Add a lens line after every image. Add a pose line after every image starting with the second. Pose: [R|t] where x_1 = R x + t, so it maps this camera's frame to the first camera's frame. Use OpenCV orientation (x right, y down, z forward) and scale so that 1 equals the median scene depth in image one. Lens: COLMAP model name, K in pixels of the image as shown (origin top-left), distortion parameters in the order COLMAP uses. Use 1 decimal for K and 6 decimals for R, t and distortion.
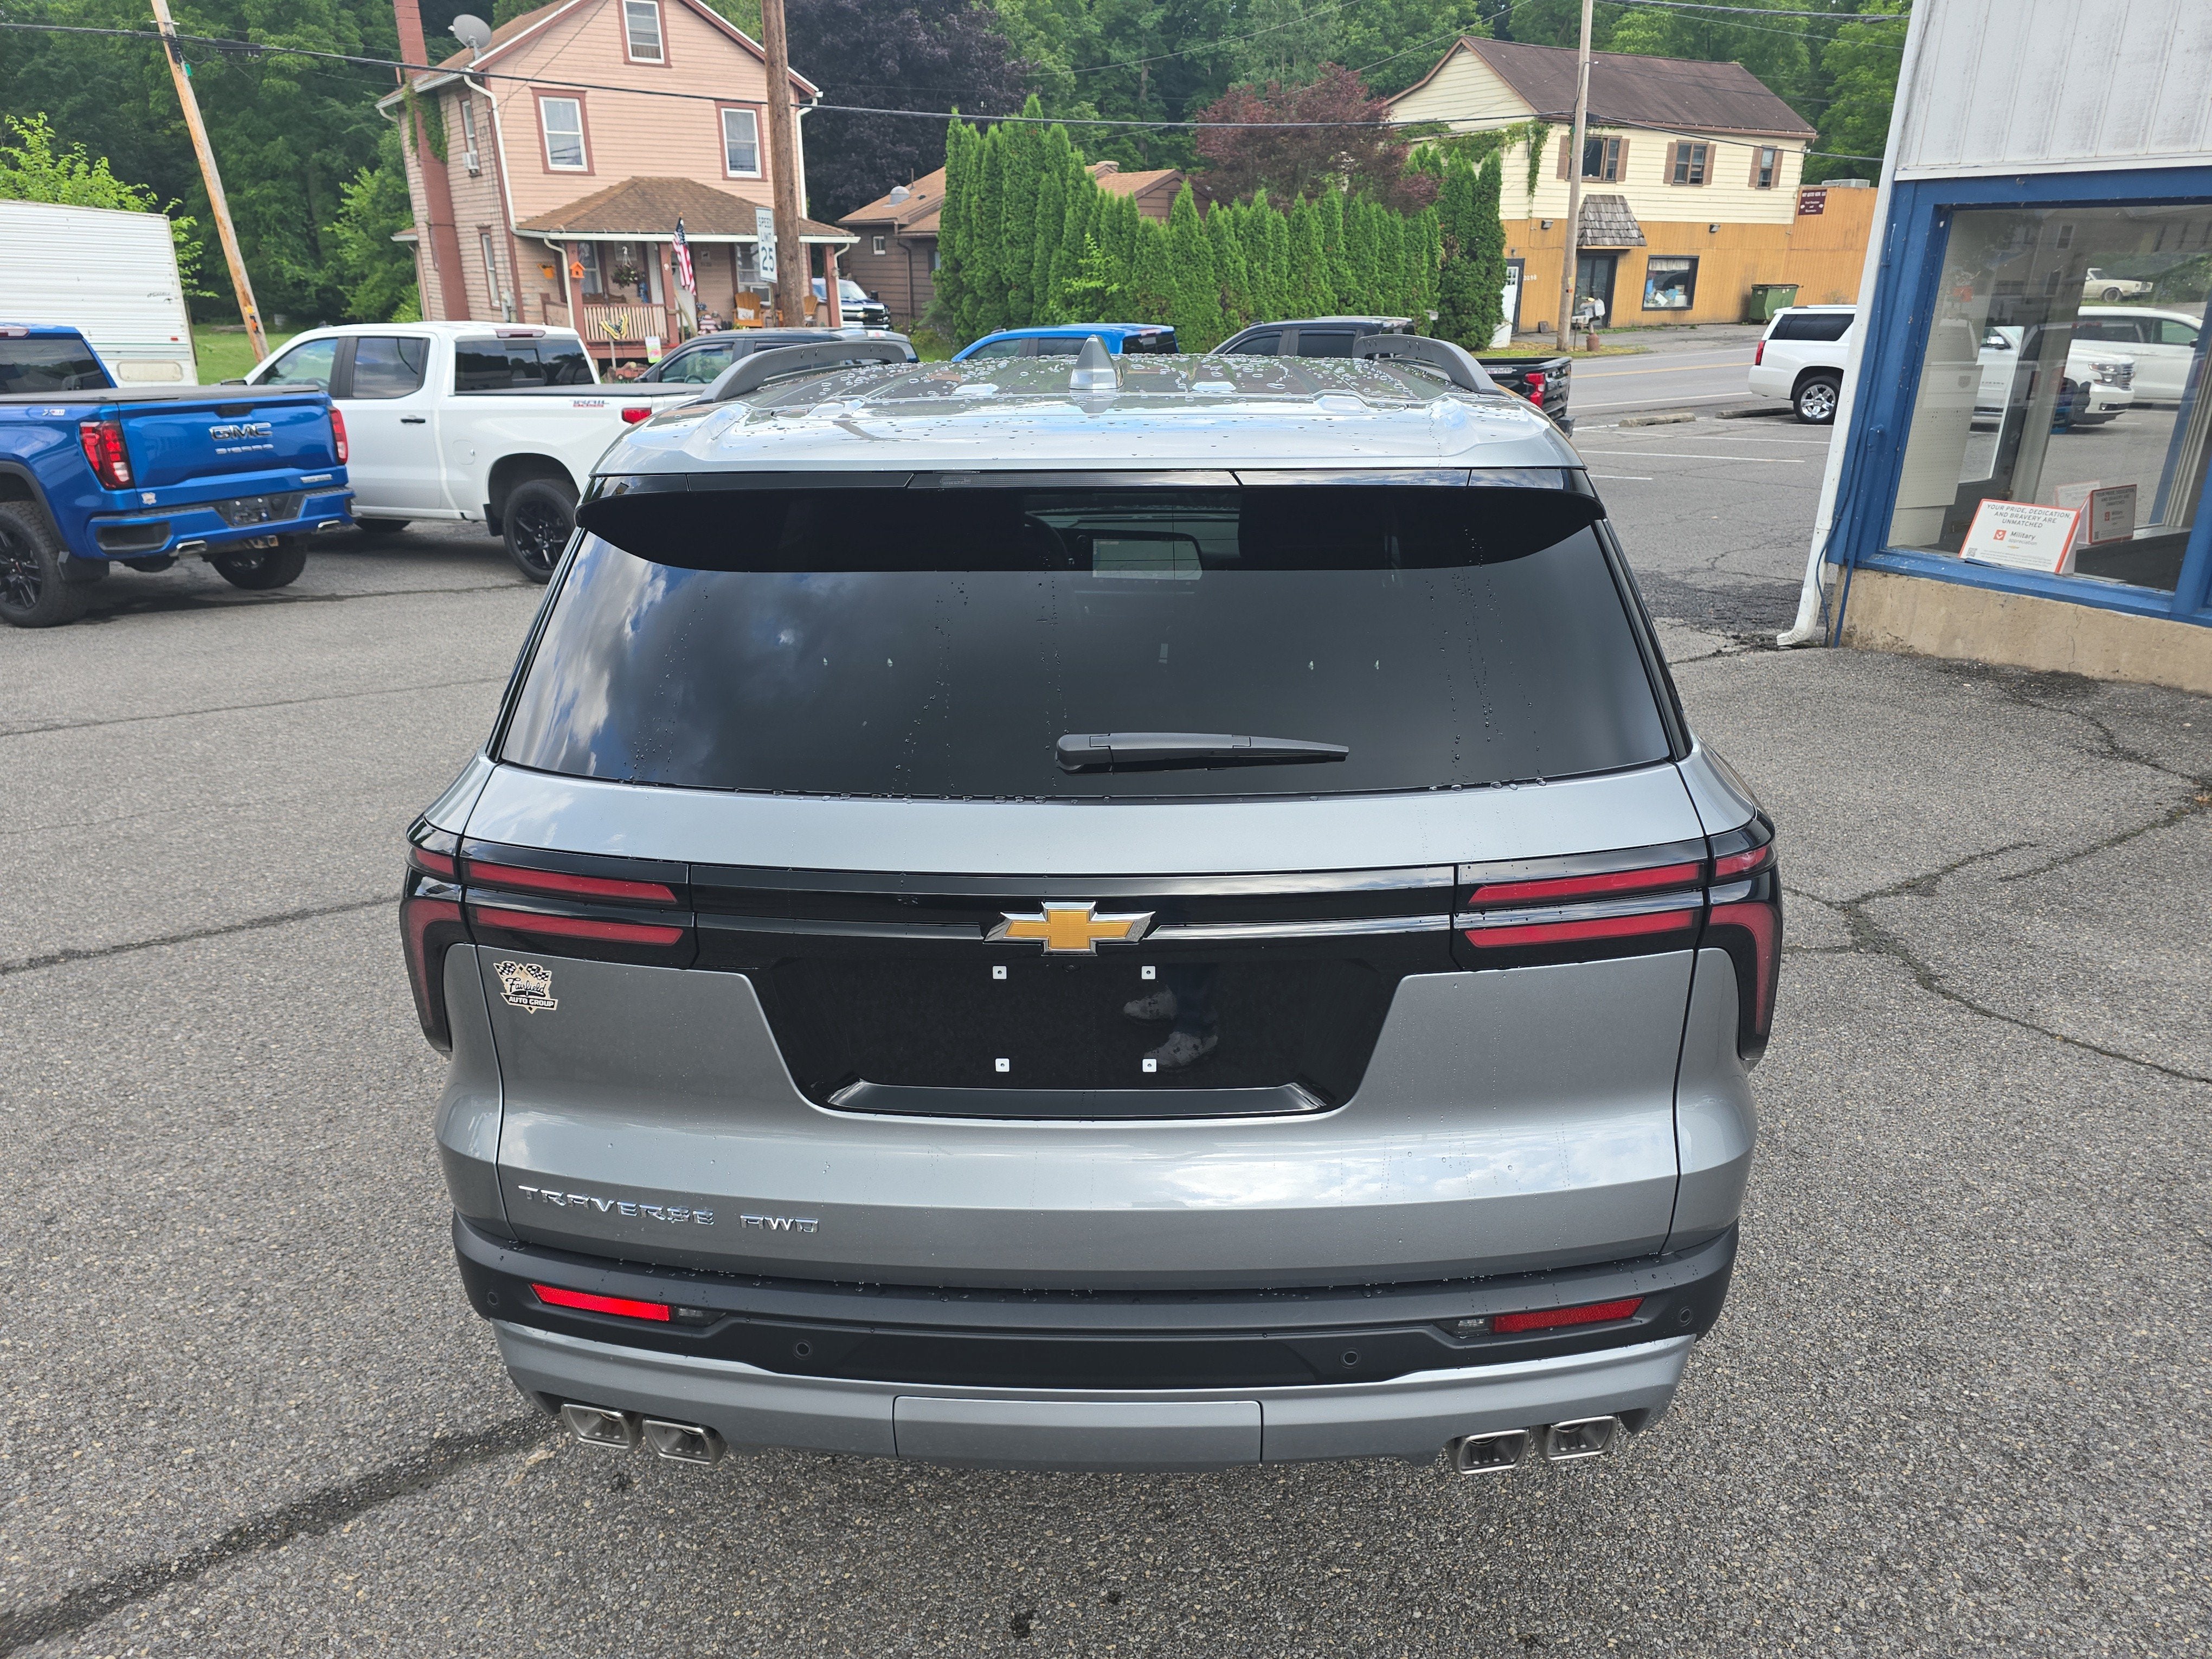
lens RADIAL K [[1512.8, 0, 1097.2], [0, 1512.8, 837.7], [0, 0, 1]] dist [0.042376, -0.028675]
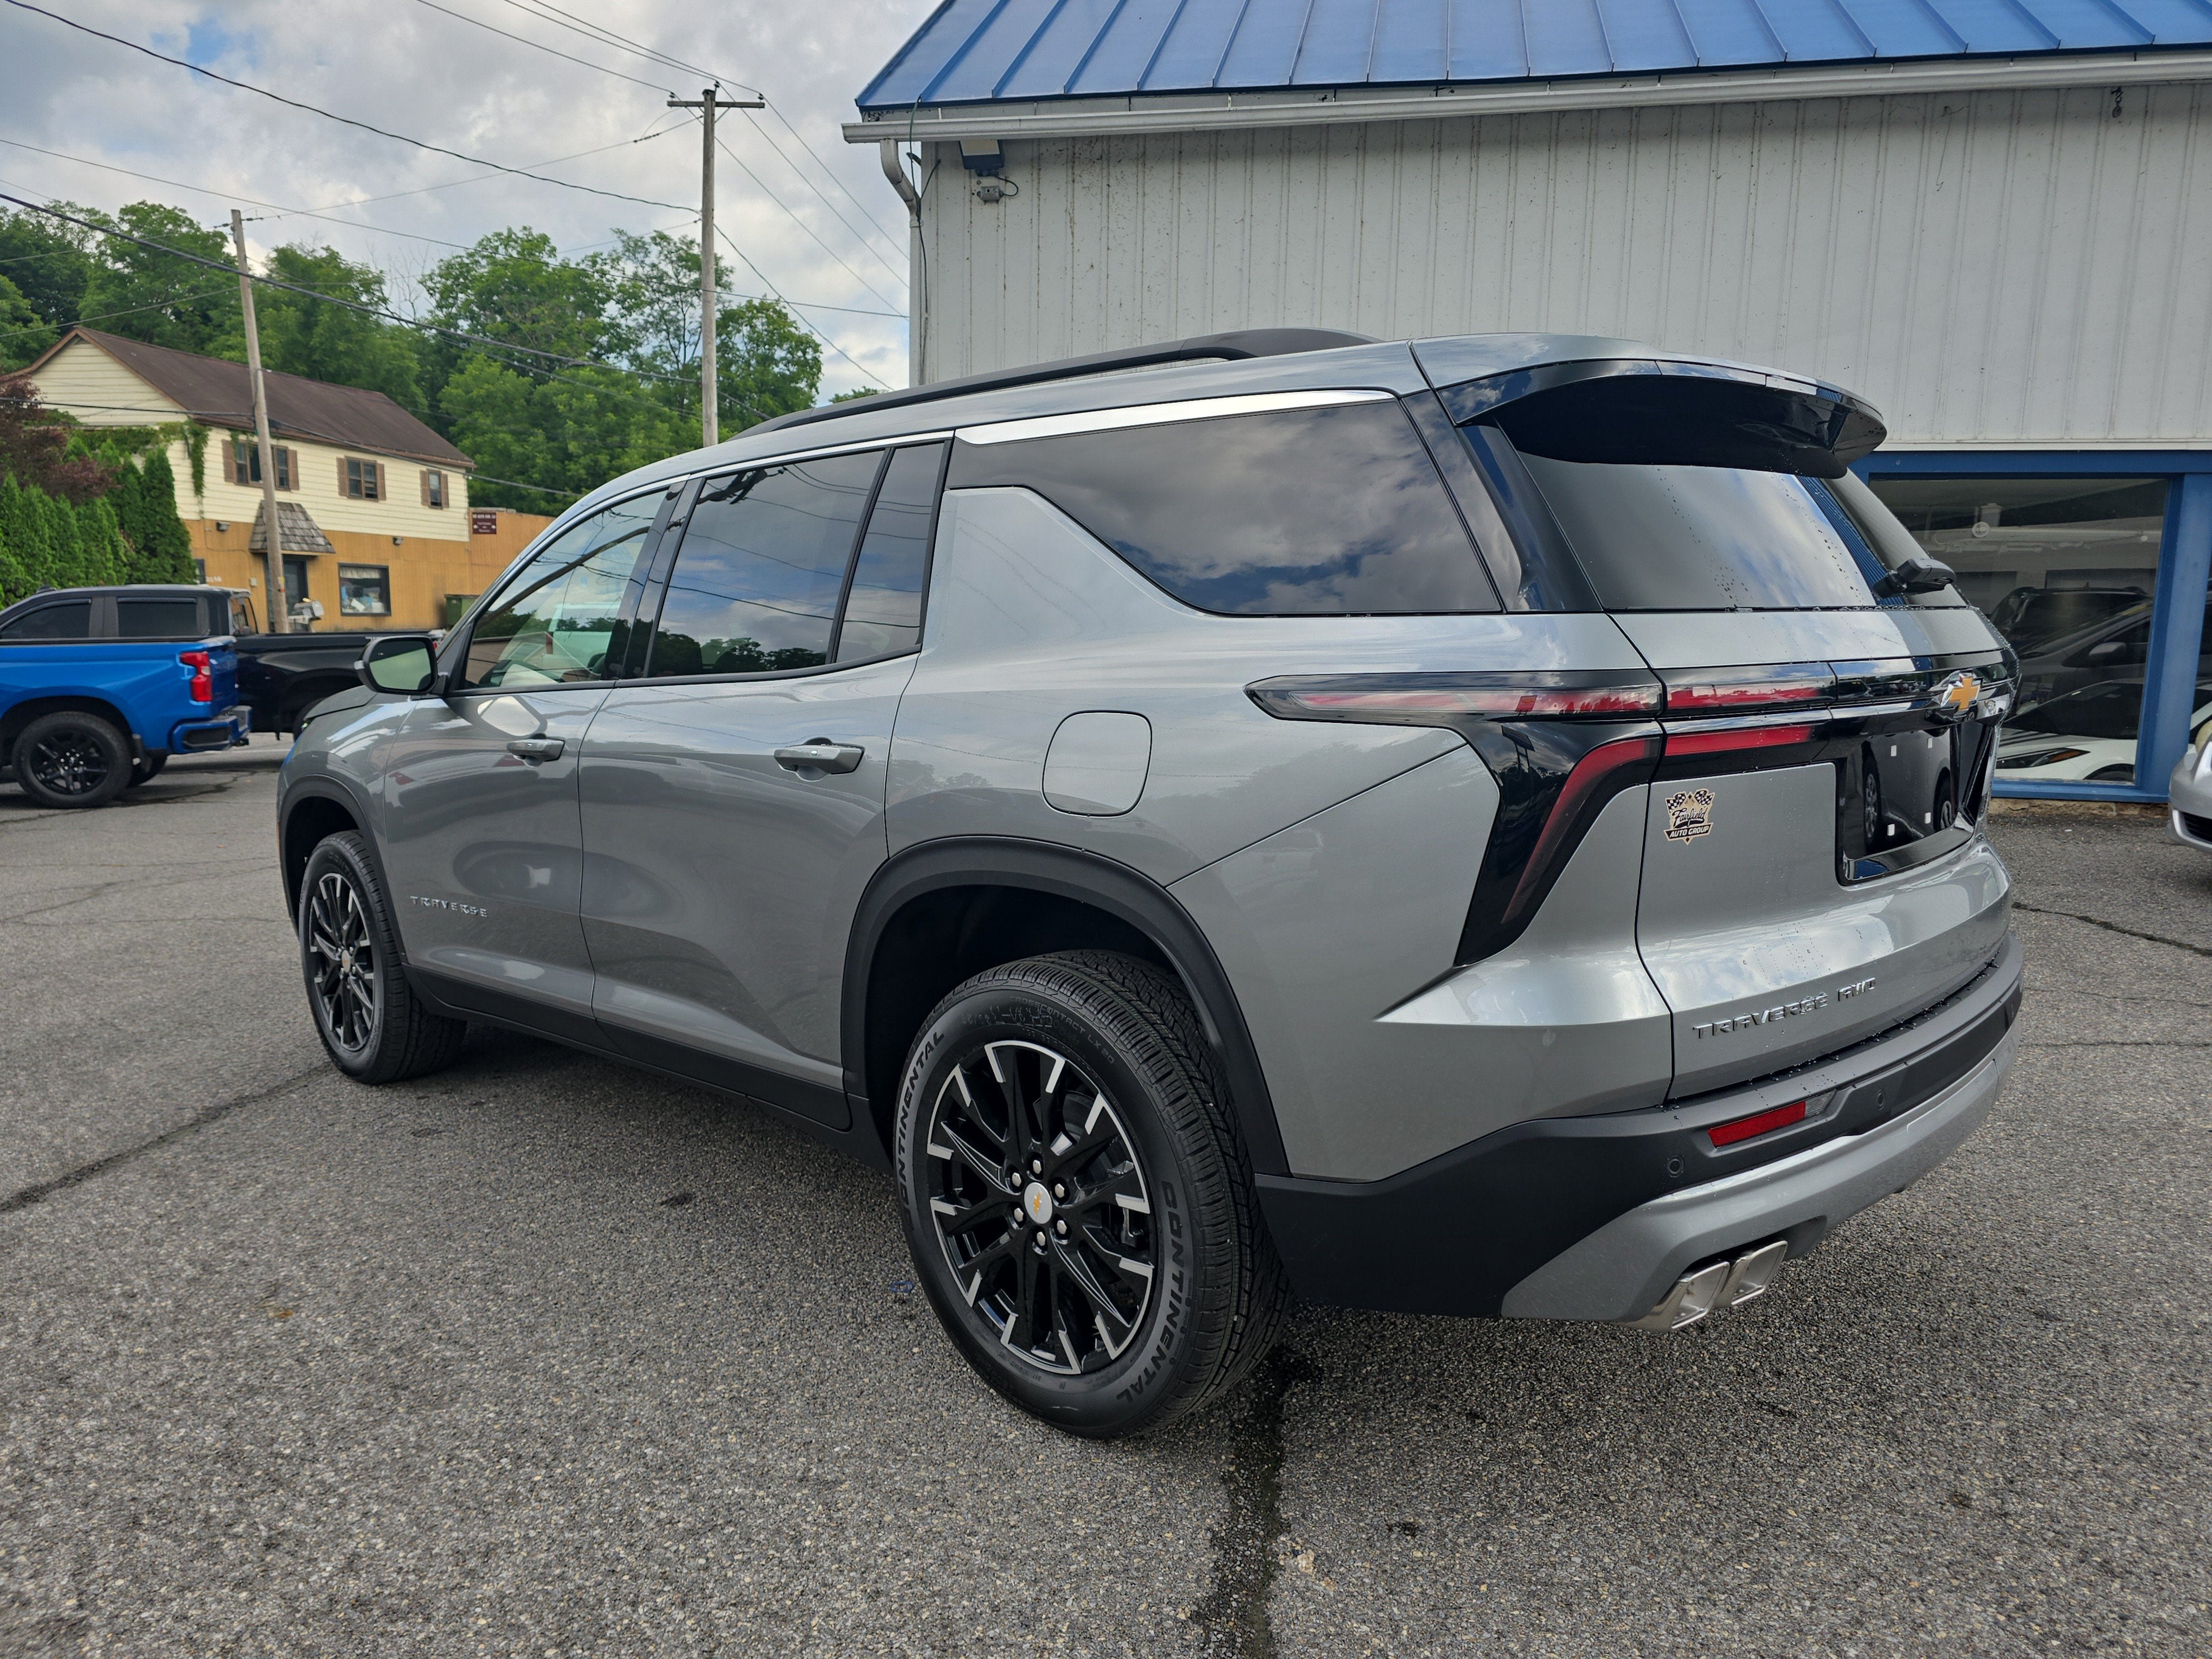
lens RADIAL K [[1529.6, 0, 1119.7], [0, 1529.6, 836.1], [0, 0, 1]] dist [0.037166, -0.033560]
pose [[0.660152, -0.096814, 0.744867, -0.441842], [0.245979, 0.964842, -0.092597, 0.035324], [-0.709714, 0.244350, 0.660756, 0.185923]]
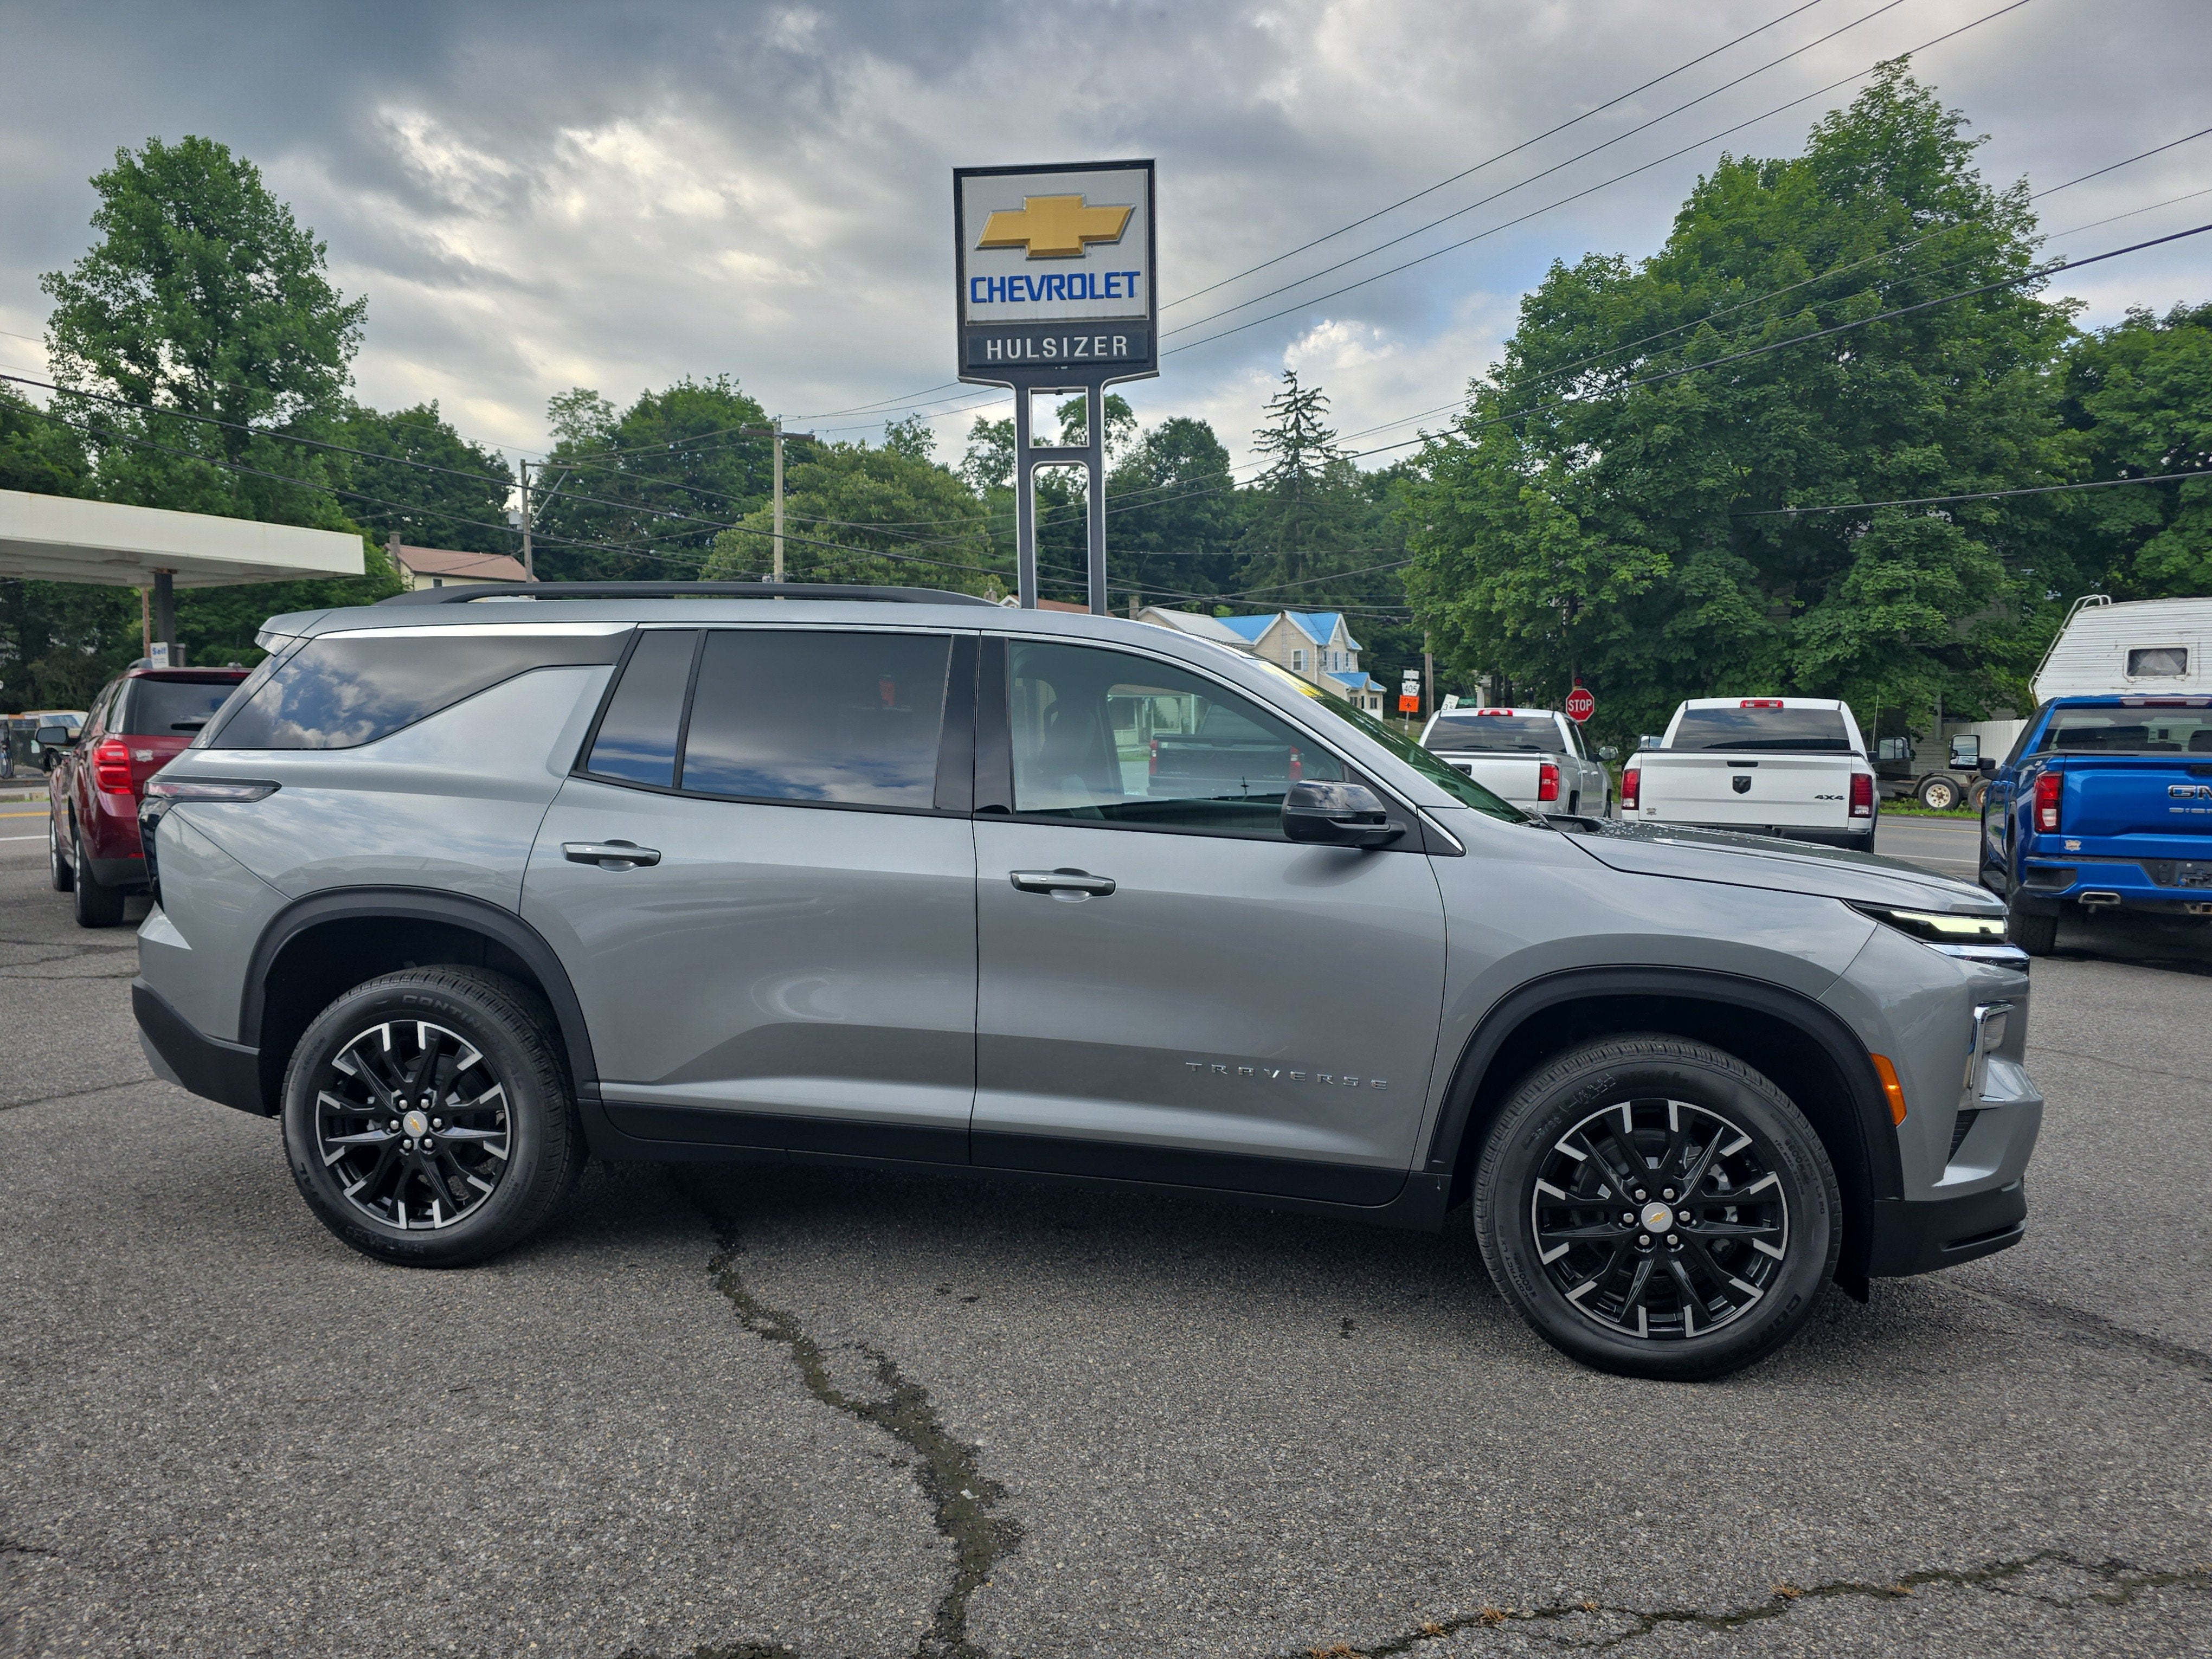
lens RADIAL K [[1508.8, 0, 1106.0], [0, 1508.8, 829.5], [0, 0, 1]] dist [0.047147, -0.044521]
pose [[-0.124649, 0.065154, -0.990059, 0.764415], [-0.333005, 0.937216, 0.103601, -0.196070], [0.934650, 0.342609, -0.095126, 0.786879]]
